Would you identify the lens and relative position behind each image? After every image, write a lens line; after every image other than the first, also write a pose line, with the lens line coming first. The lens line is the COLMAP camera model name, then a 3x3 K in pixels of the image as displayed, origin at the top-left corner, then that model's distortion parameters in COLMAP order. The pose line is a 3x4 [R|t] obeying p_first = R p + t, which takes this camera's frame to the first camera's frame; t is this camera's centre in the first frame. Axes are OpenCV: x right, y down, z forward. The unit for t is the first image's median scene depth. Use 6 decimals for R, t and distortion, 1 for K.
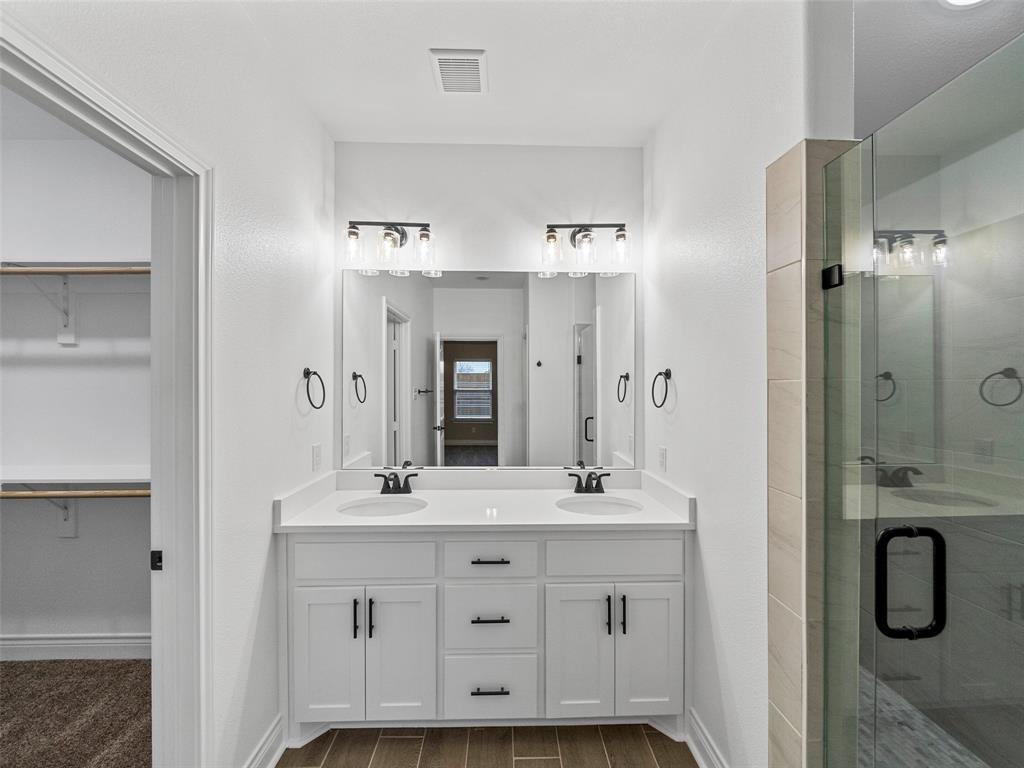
lens RADIAL K [[394.9, 0, 523.9], [0, 394.9, 383.2], [0, 0, 1]] dist [-0.006395, -0.000559]
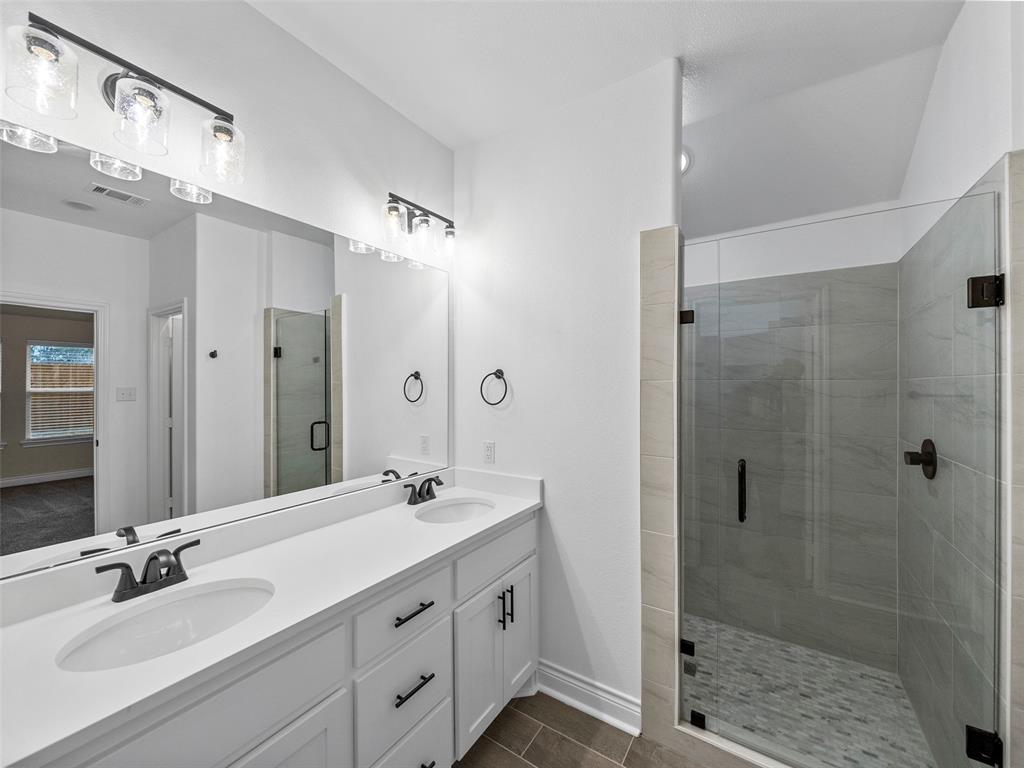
lens RADIAL K [[394.9, 0, 506.8], [0, 394.9, 381.1], [0, 0, 1]] dist [-0.006395, -0.000559]
pose [[0.592743, 0.004768, 0.805377, -0.495112], [-0.004150, 0.999987, -0.002866, 0.000140], [-0.805381, -0.001644, 0.592755, 0.326309]]
